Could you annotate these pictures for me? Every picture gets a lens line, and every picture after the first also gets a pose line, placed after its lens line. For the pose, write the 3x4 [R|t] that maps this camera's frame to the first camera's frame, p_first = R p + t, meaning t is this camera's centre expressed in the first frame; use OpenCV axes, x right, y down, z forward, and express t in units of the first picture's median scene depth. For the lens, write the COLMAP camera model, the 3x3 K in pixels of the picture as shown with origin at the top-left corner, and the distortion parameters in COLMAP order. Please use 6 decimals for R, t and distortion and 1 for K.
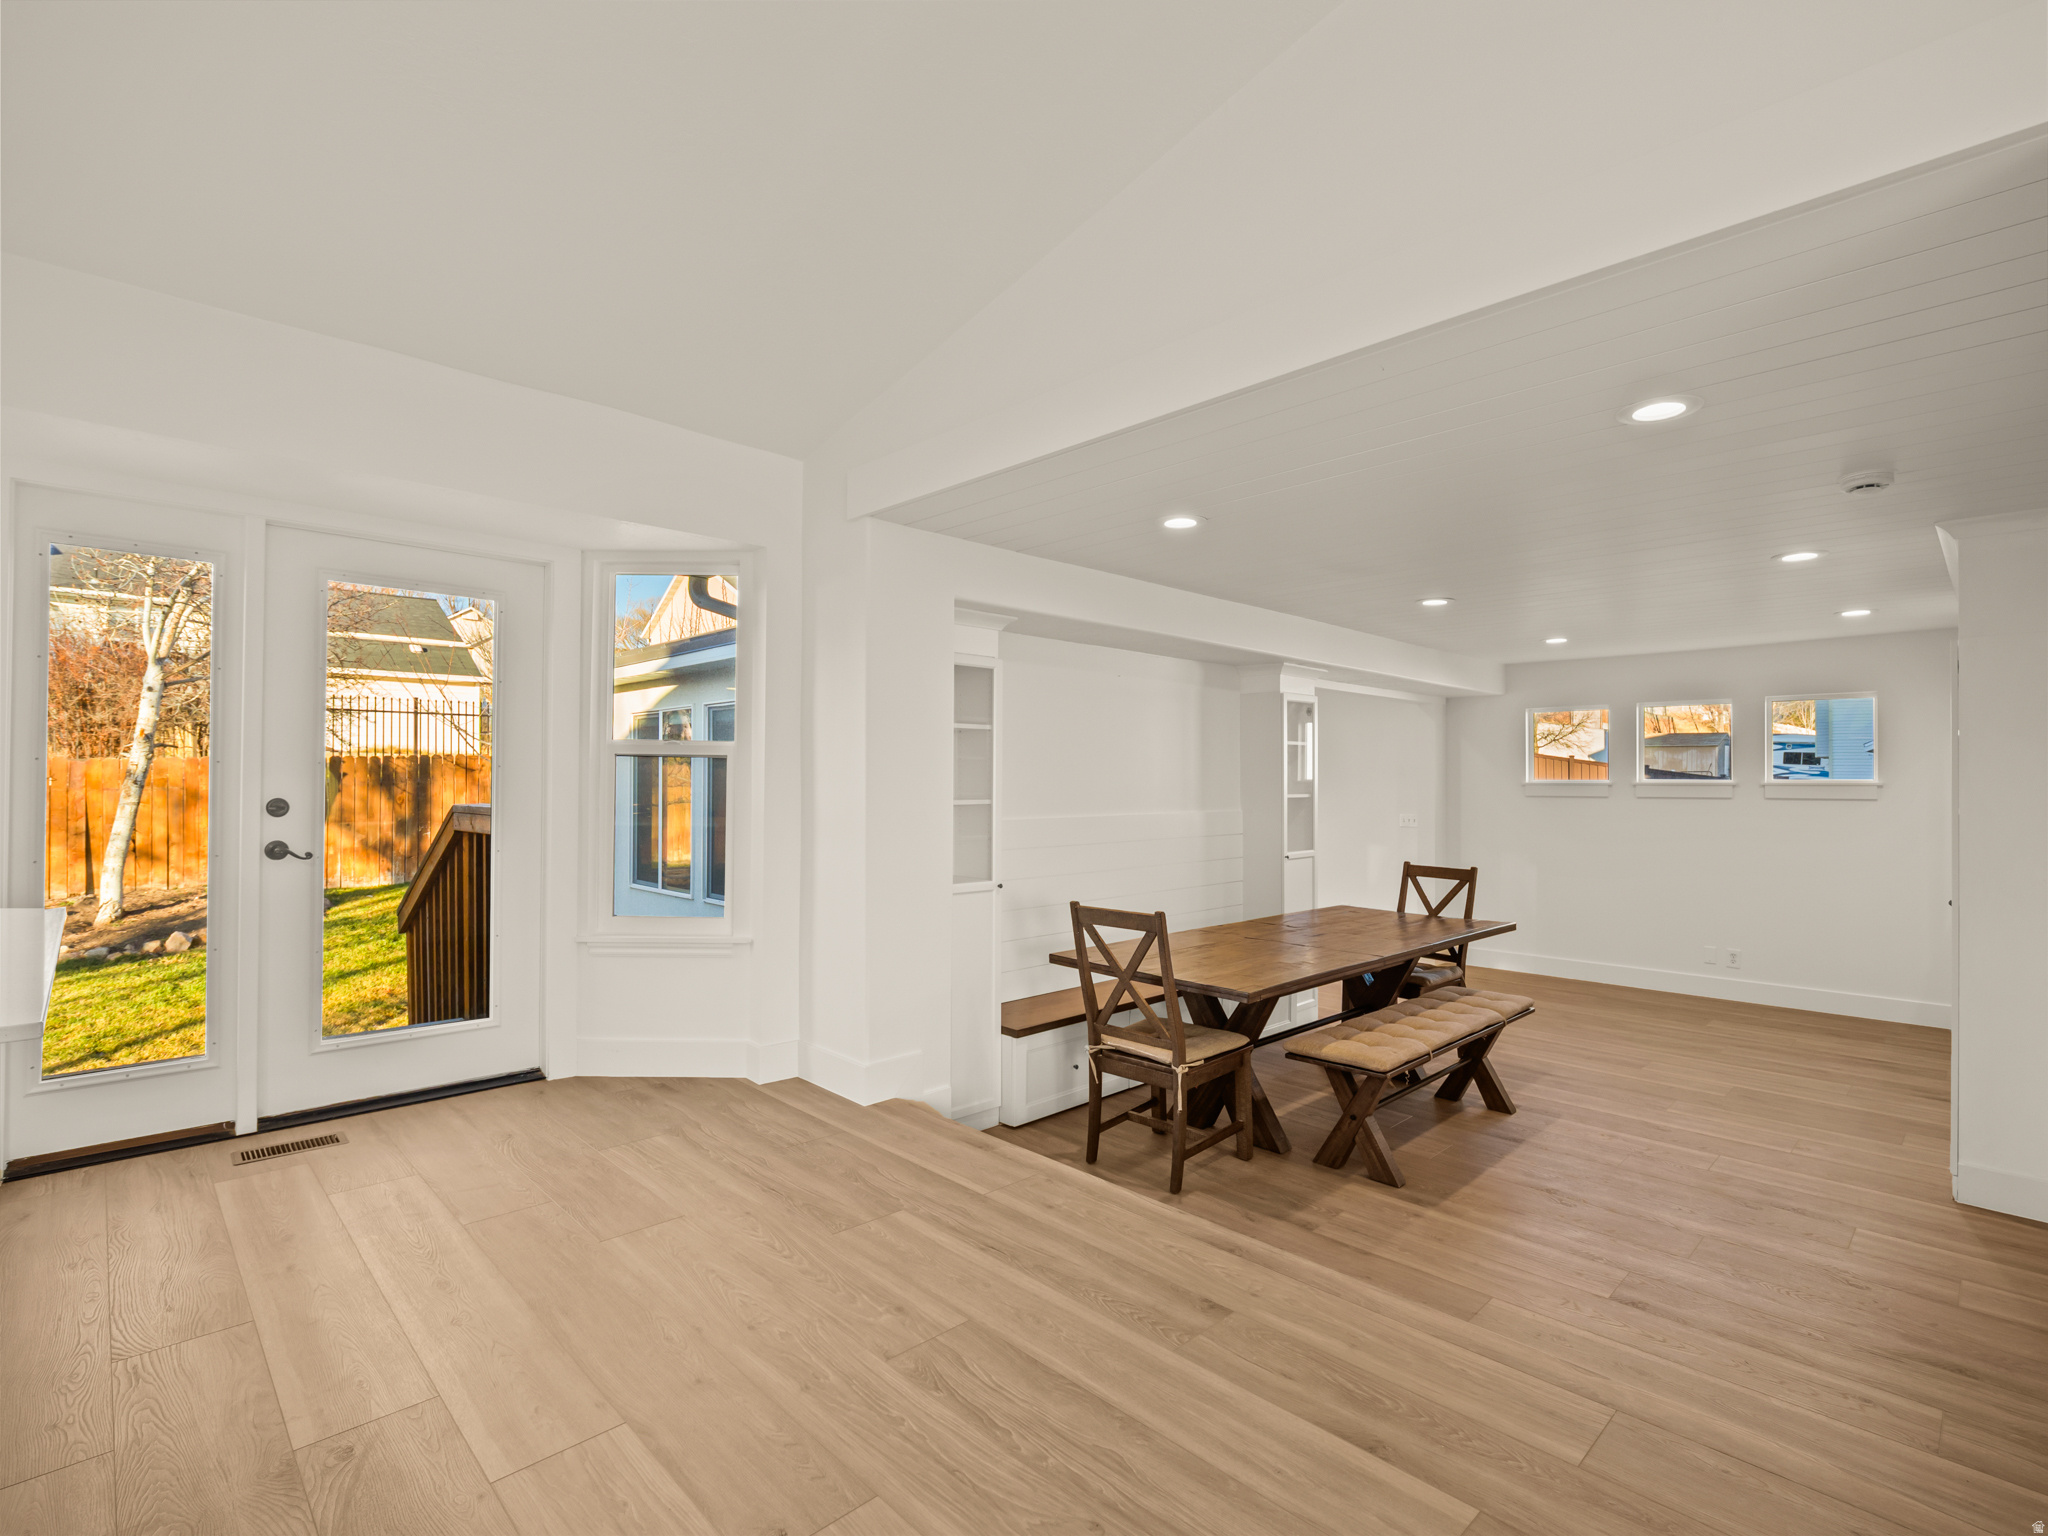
lens RADIAL K [[975.2, 0, 1022.4], [0, 975.2, 769.7], [0, 0, 1]] dist [-0.008486, -0.001211]
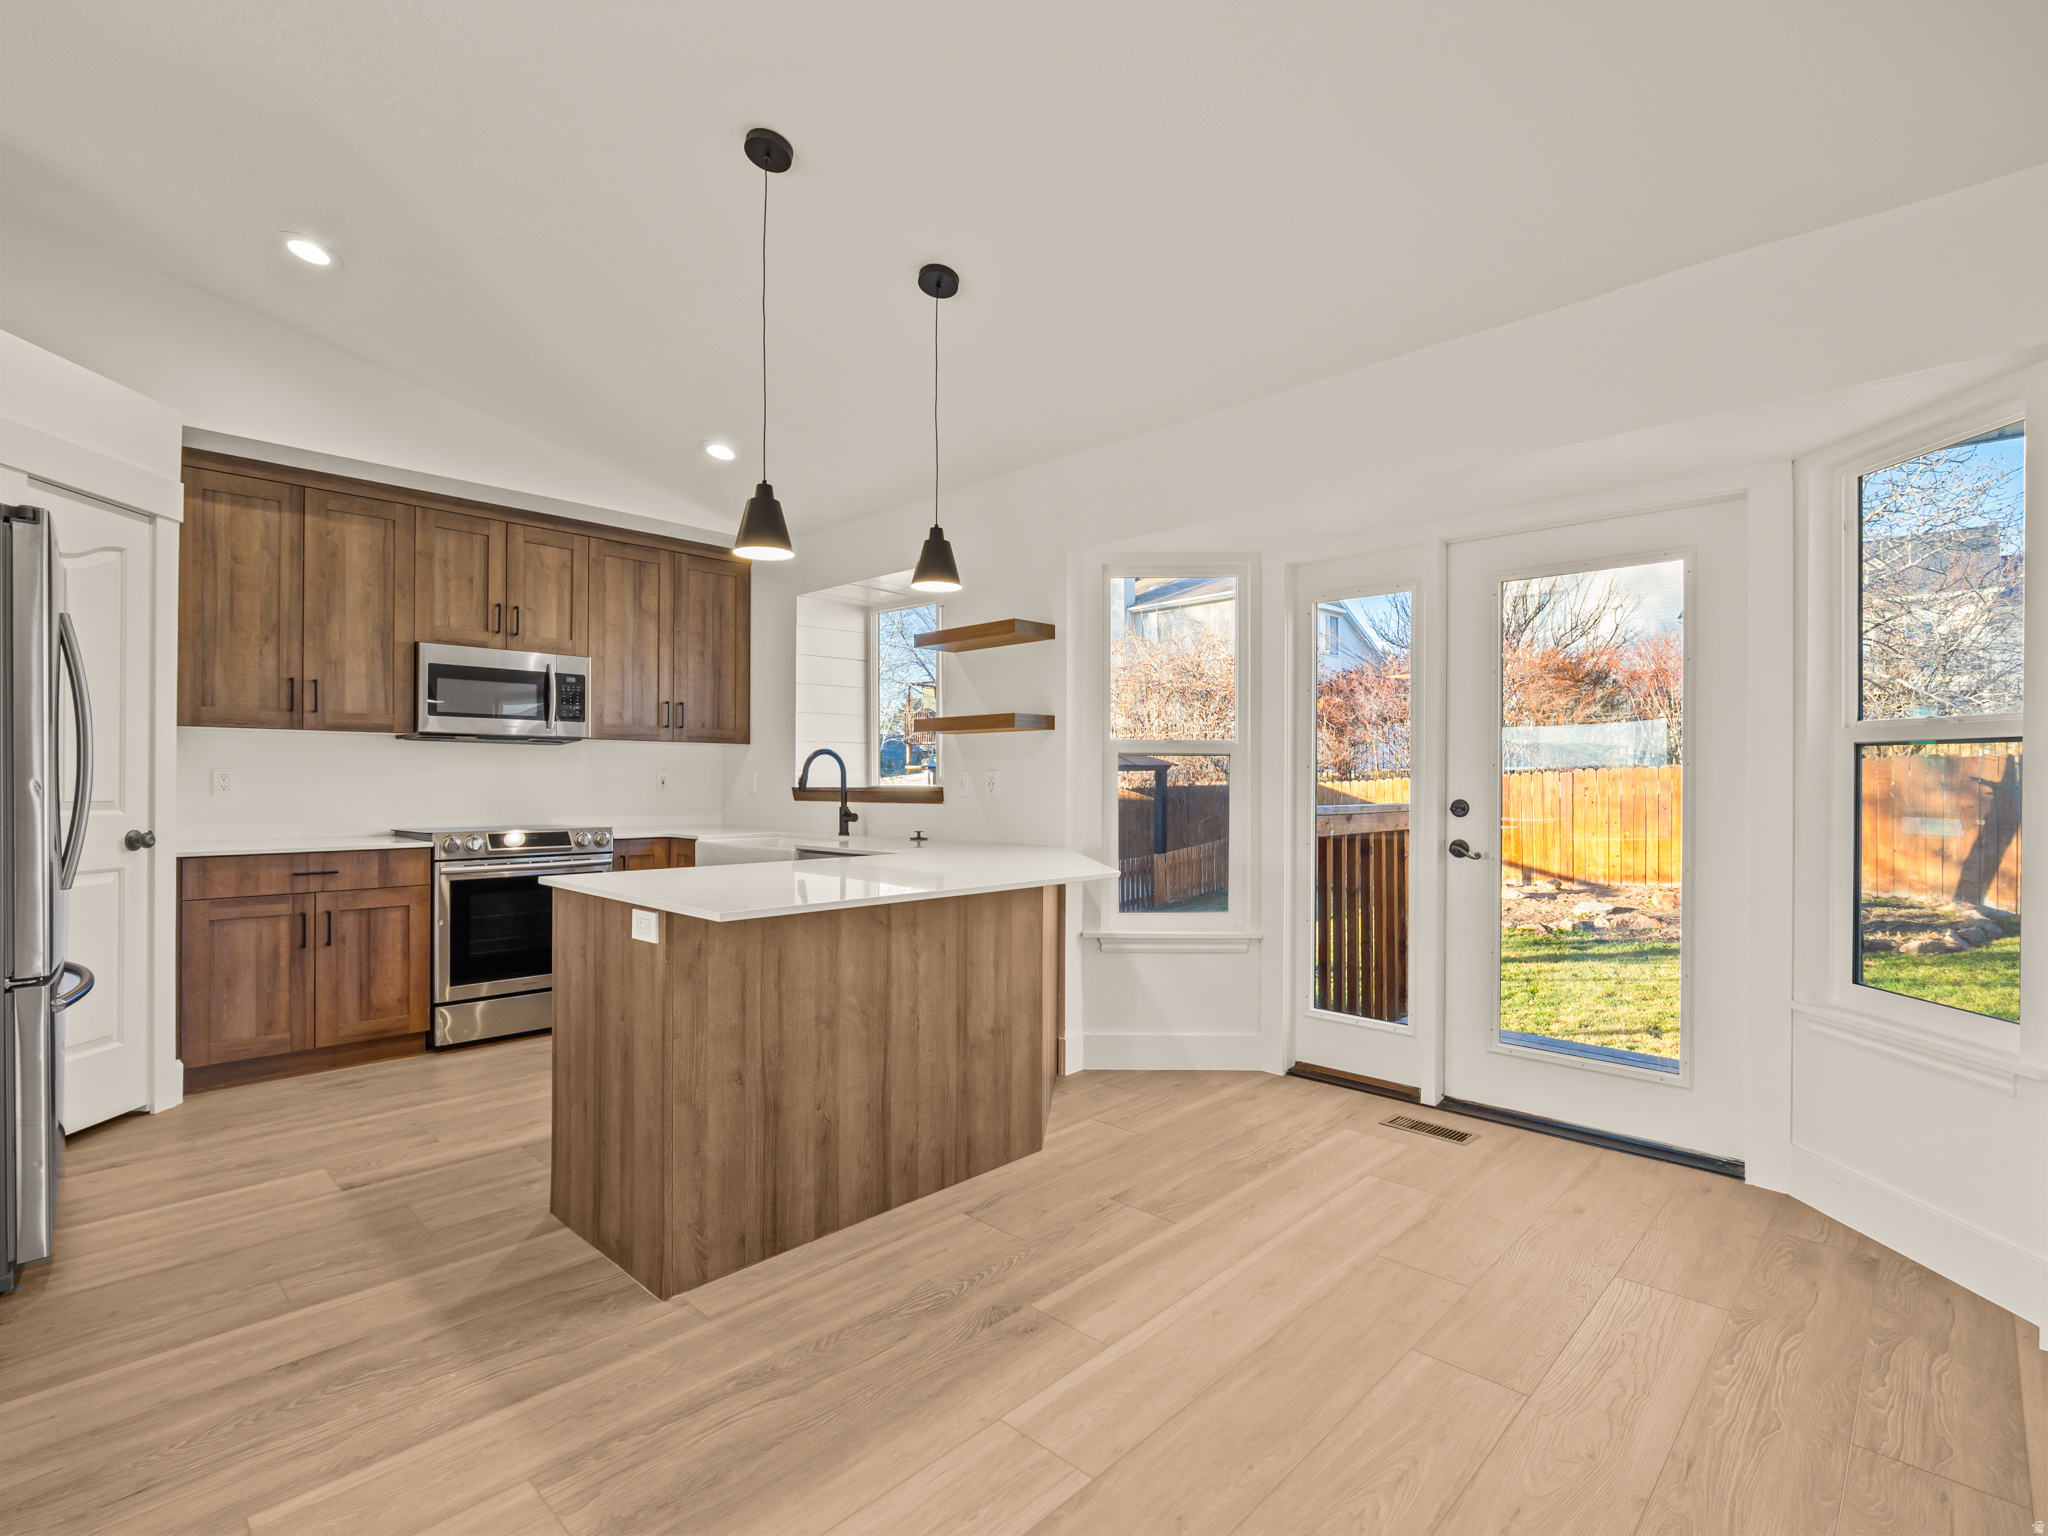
lens RADIAL K [[975.2, 0, 1023.3], [0, 975.2, 775.1], [0, 0, 1]] dist [-0.008486, -0.001211]
pose [[0.037556, -0.009672, -0.999248, 0.203845], [0.011156, 0.999895, -0.009259, 0.005427], [0.999232, -0.010800, 0.037660, 0.357950]]
